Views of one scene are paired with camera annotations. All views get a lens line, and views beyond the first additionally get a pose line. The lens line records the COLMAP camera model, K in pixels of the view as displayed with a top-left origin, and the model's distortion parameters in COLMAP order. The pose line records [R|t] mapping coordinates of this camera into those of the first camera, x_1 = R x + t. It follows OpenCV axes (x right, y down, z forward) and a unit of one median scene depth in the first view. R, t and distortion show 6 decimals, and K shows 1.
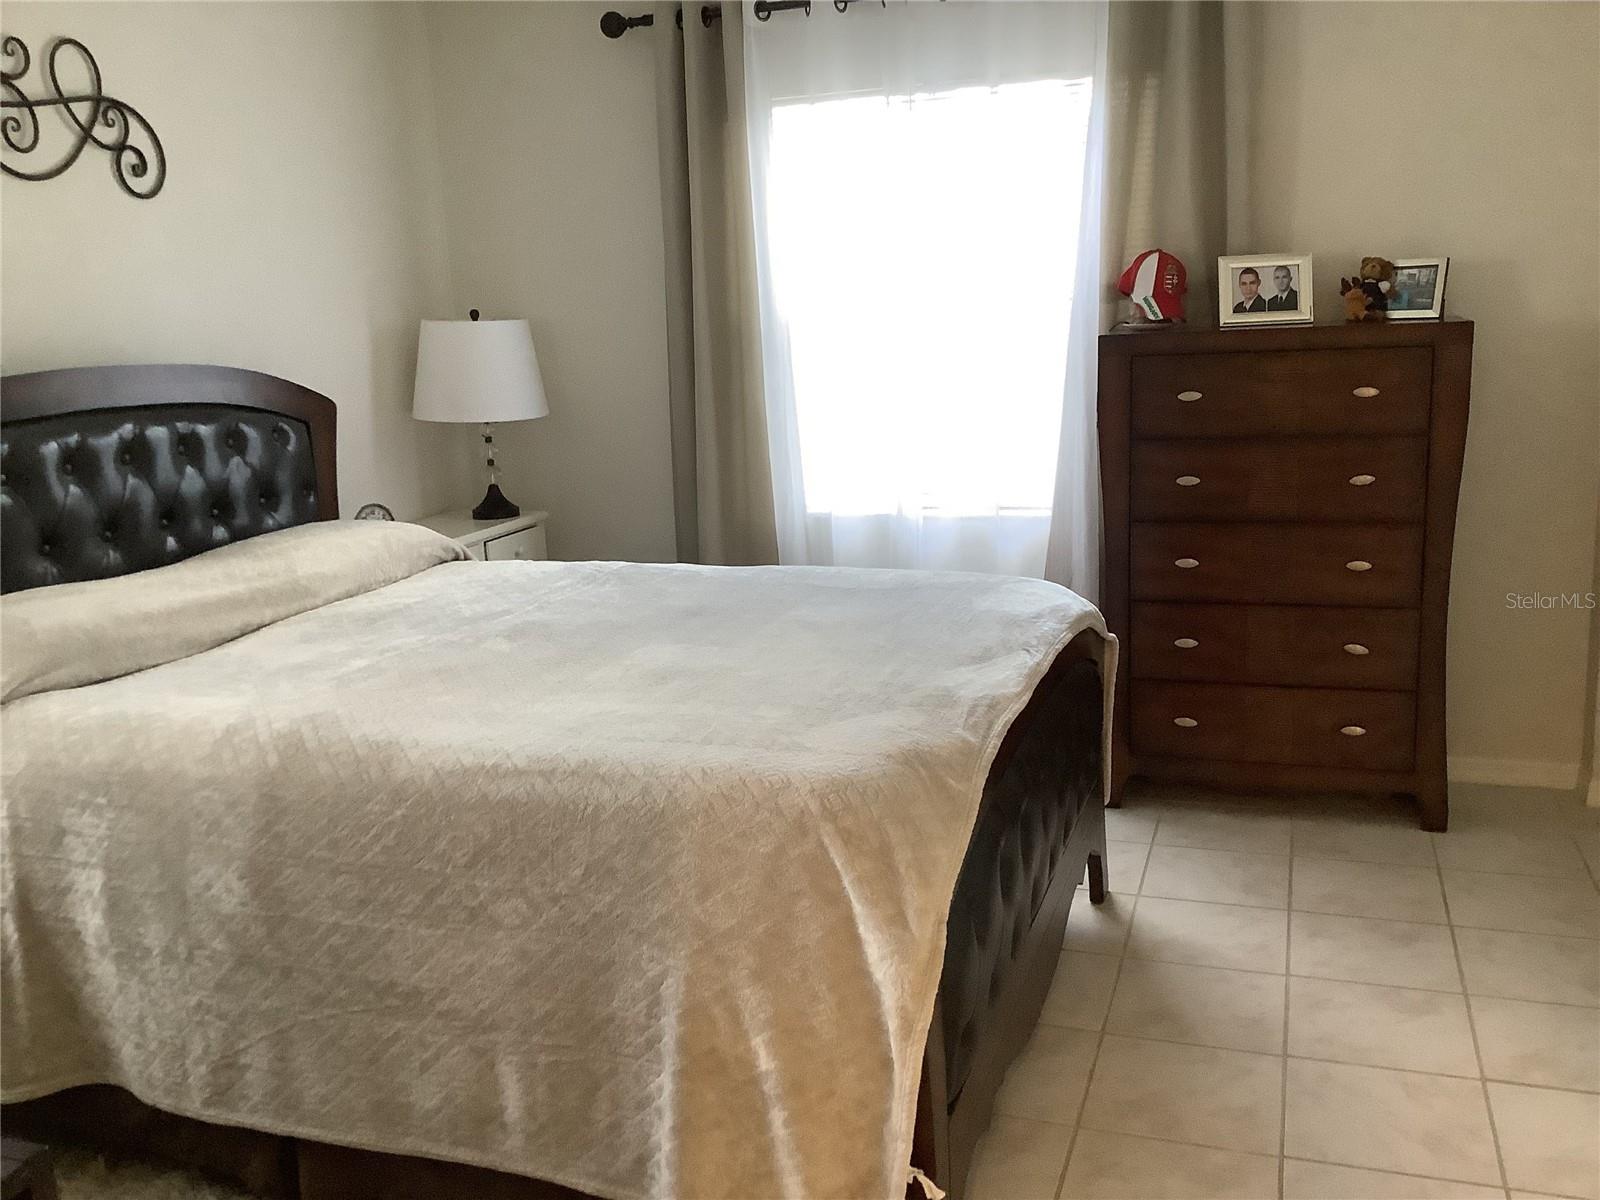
lens RADIAL K [[1447.6, 0, 787.3], [0, 1447.6, 600.1], [0, 0, 1]] dist [0.110466, -0.212616]
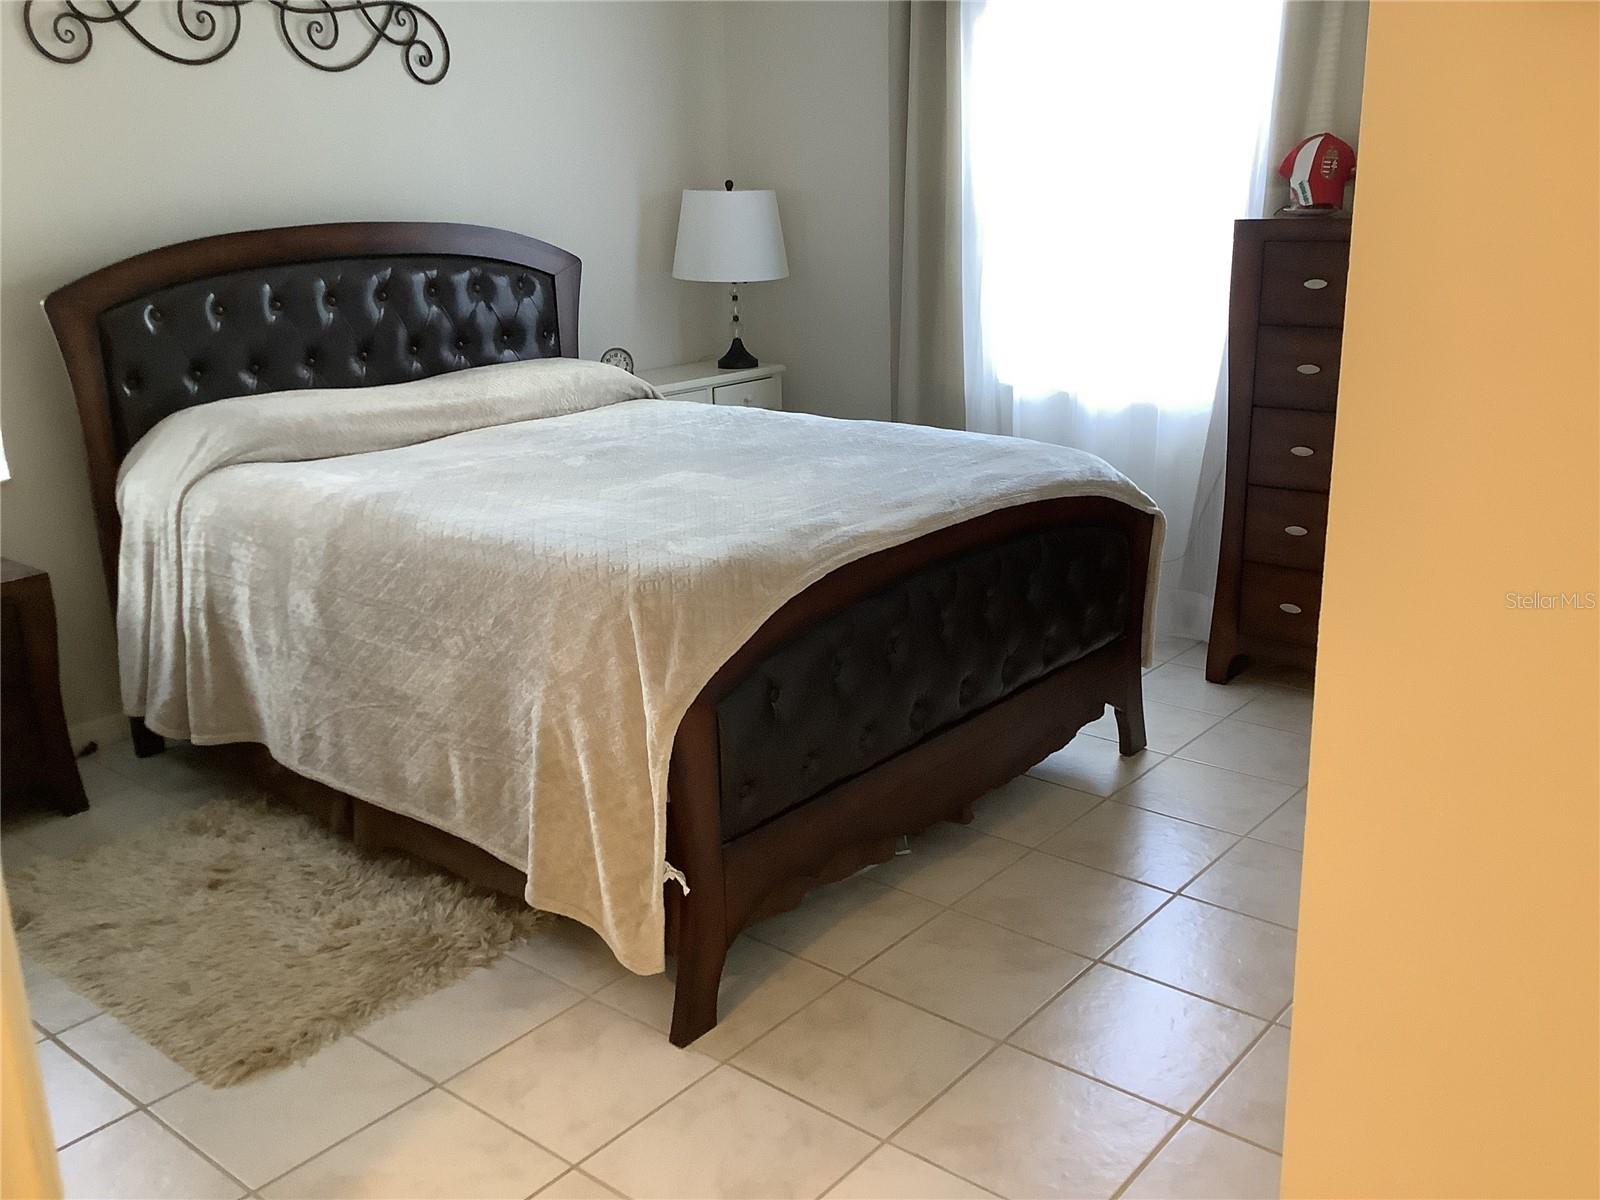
lens RADIAL K [[1454.3, 0, 793.6], [0, 1454.3, 601.2], [0, 0, 1]] dist [0.143911, -0.349144]
pose [[0.936200, 0.118729, -0.330807, 0.503481], [-0.088735, 0.990569, 0.104397, 0.002694], [0.340082, -0.068382, 0.937906, -0.151547]]
